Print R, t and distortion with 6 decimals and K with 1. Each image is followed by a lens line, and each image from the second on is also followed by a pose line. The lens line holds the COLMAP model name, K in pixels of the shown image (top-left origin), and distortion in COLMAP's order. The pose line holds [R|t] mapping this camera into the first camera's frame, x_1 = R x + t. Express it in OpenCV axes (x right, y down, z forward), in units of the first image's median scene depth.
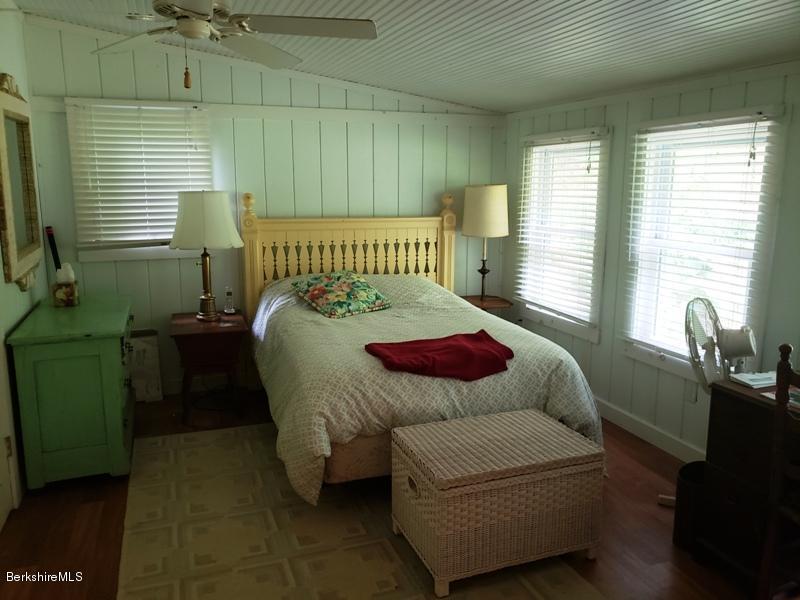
lens RADIAL K [[622.7, 0, 400.0], [0, 622.7, 300.0], [0, 0, 1]] dist [-0.005148, -0.006873]
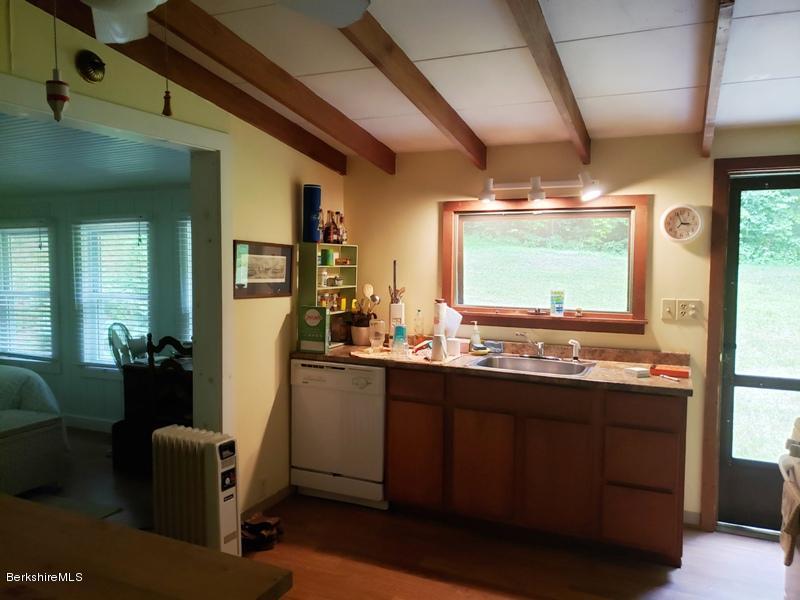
lens RADIAL K [[622.7, 0, 400.0], [0, 622.7, 300.0], [0, 0, 1]] dist [-0.005148, -0.006873]
pose [[0.702983, -0.043531, 0.709873, -0.140354], [0.133817, 0.988394, -0.071908, 0.131028], [-0.698504, 0.145543, 0.700650, -0.593038]]
